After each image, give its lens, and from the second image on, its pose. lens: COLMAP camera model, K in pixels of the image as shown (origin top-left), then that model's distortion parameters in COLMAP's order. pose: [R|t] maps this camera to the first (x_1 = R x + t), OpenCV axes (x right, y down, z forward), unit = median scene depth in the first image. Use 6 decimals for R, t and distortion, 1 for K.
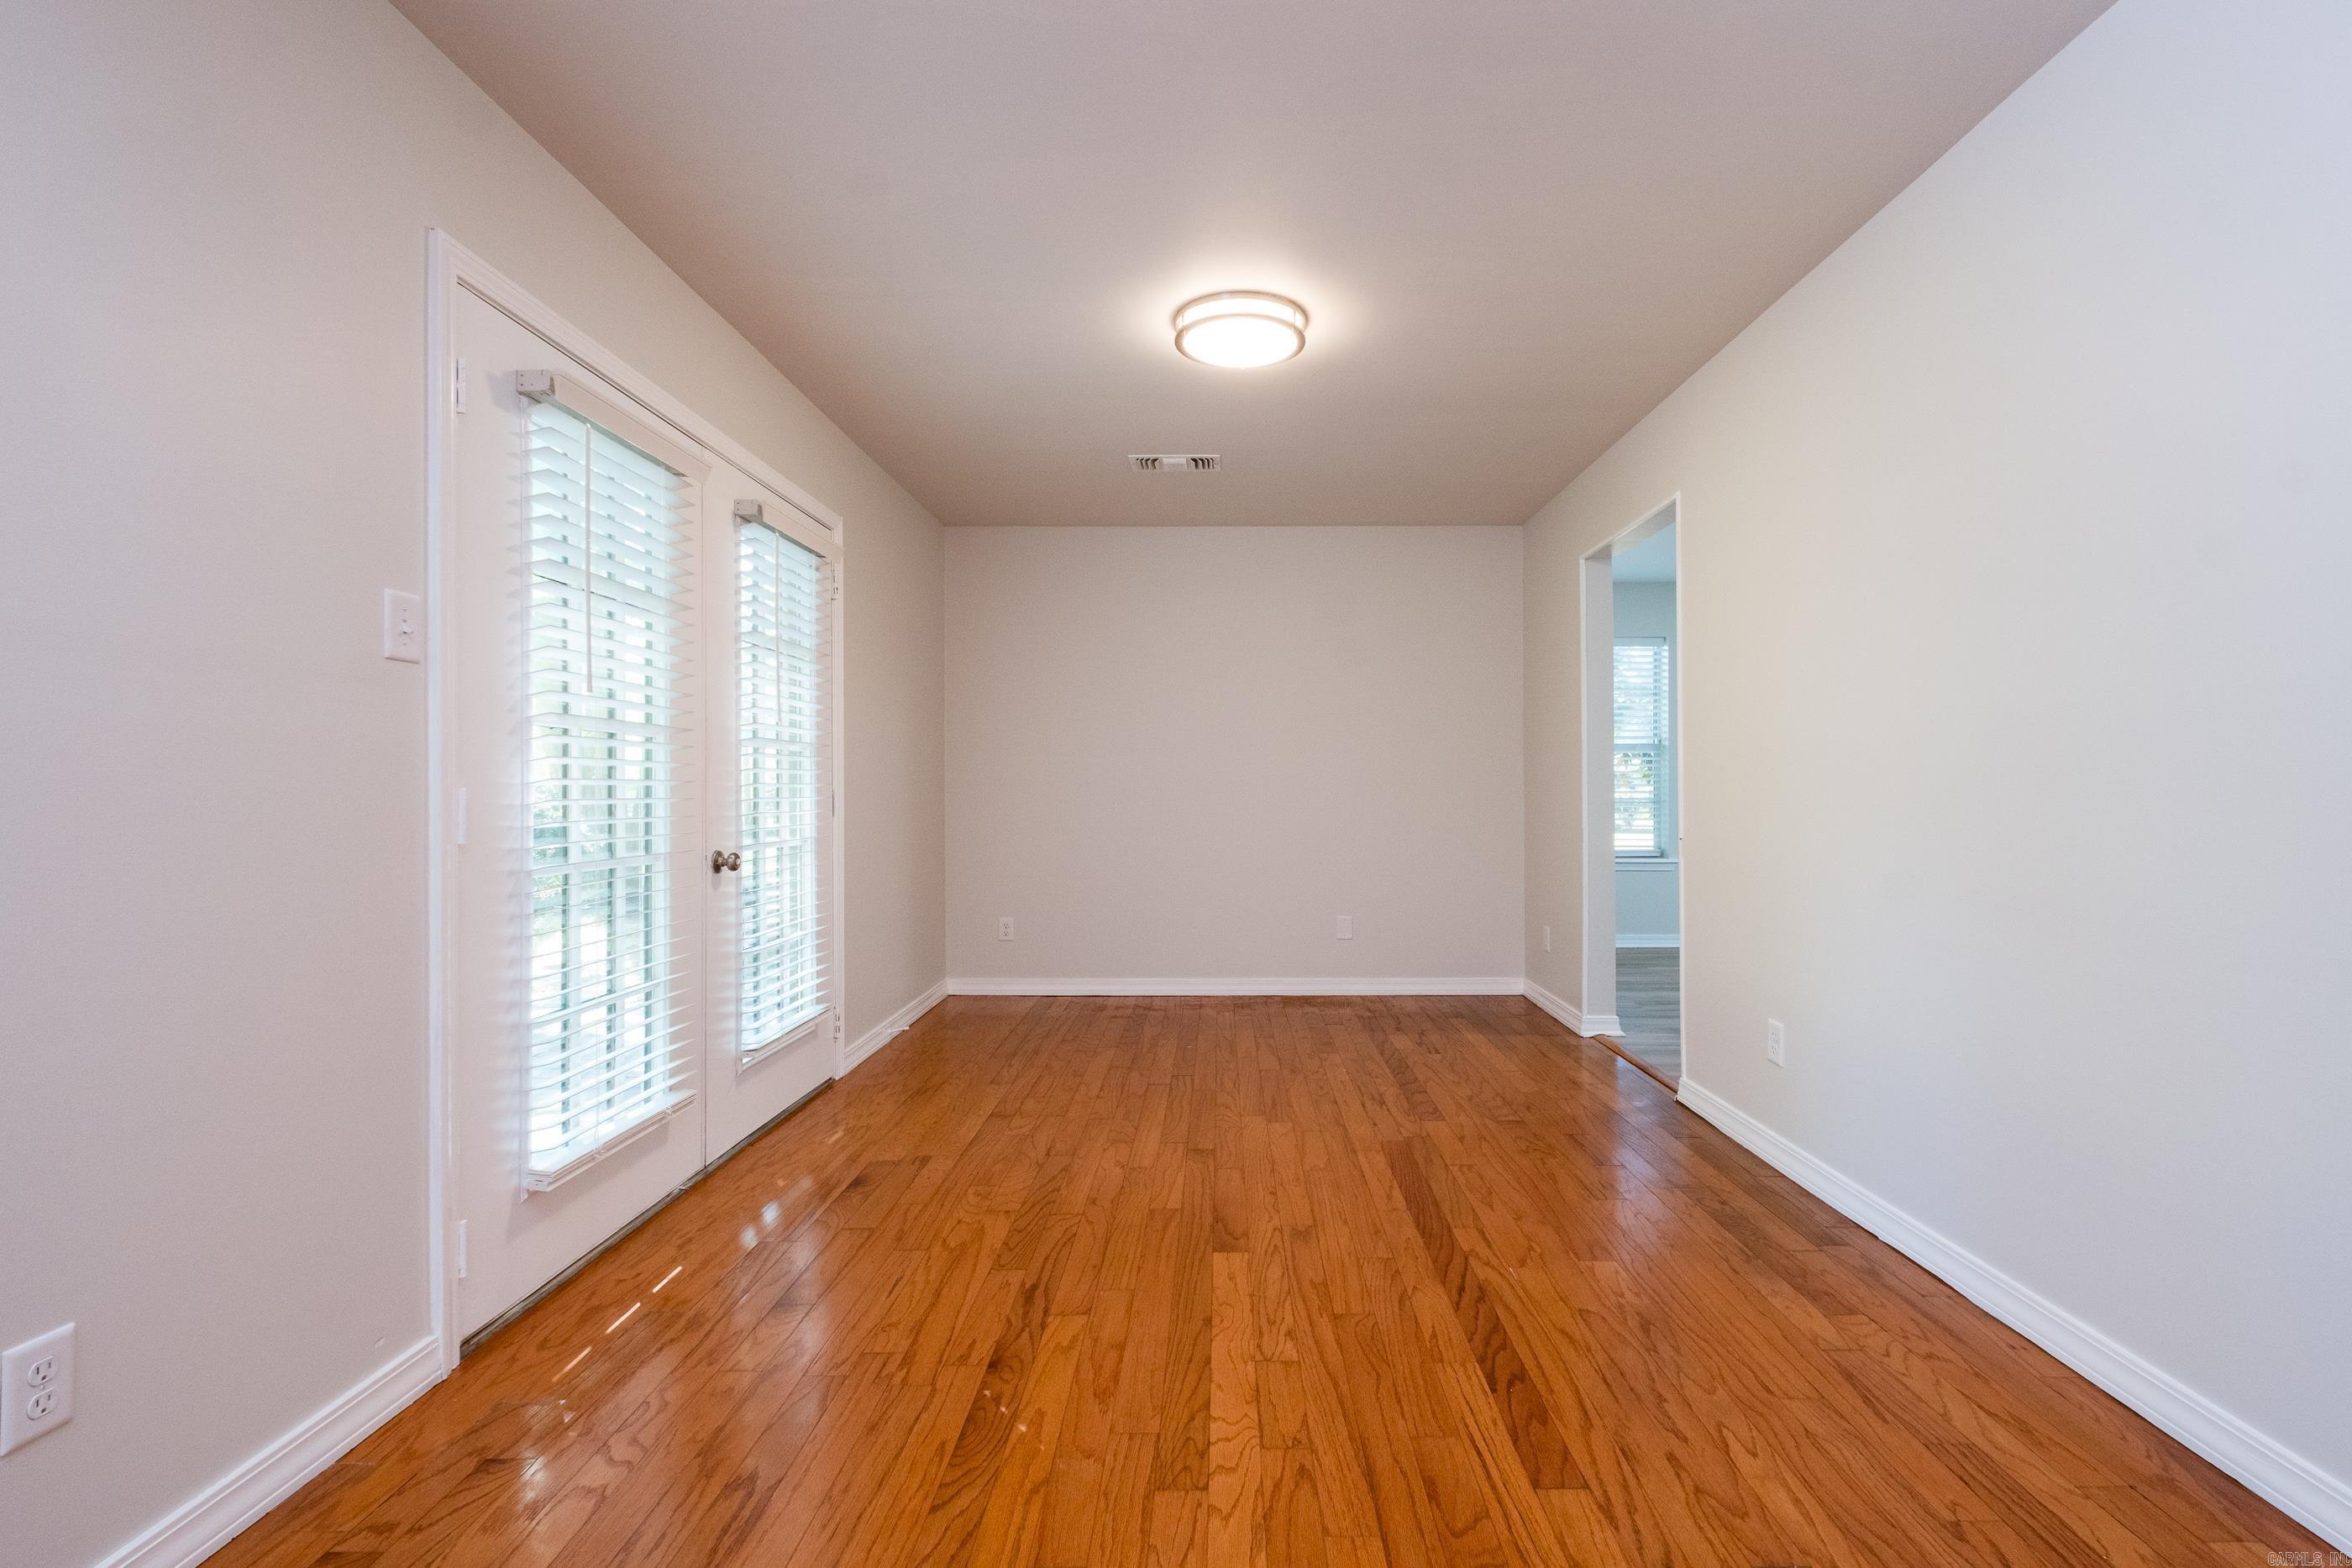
lens RADIAL K [[972.5, 0, 1237.7], [0, 972.5, 787.5], [0, 0, 1]] dist [0.000031, 0.000048]
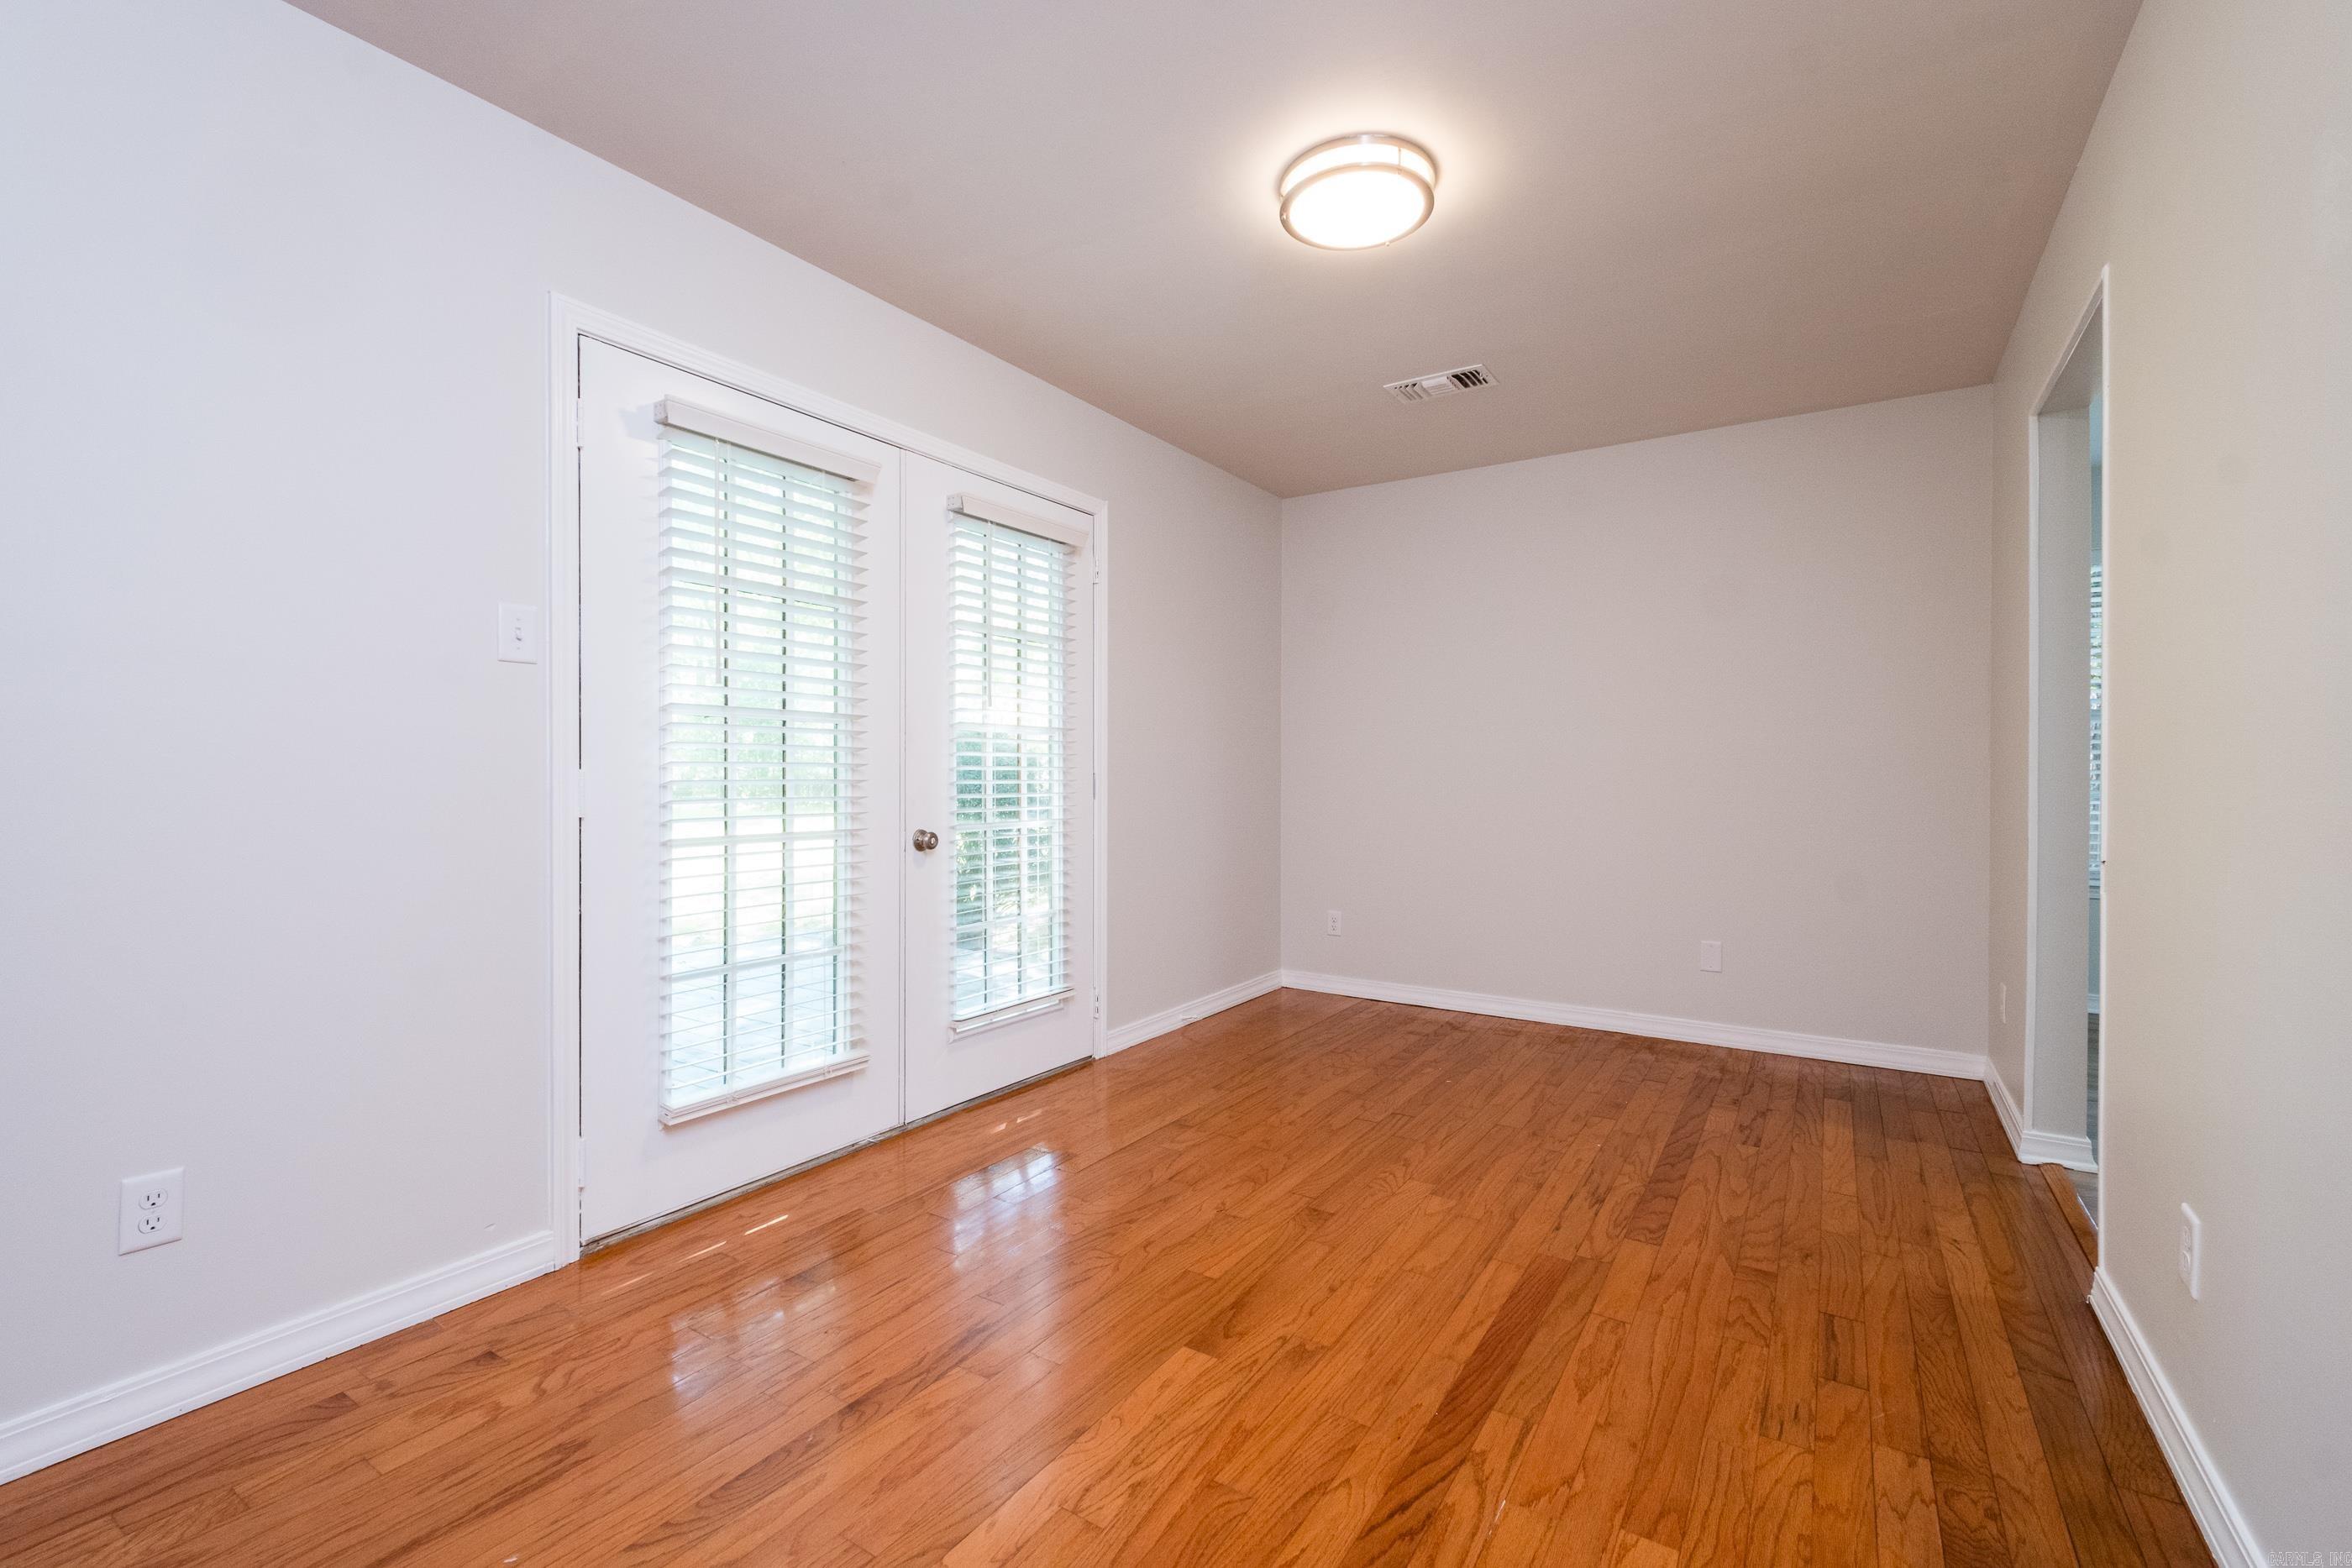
lens RADIAL K [[1006.3, 0, 1282.3], [0, 1006.3, 787.3], [0, 0, 1]] dist [0.002316, -0.000990]
pose [[0.866775, 0.011737, -0.498561, 0.383301], [-0.004164, 0.999858, 0.016300, -0.000993], [0.498682, -0.012053, 0.866701, 0.267081]]
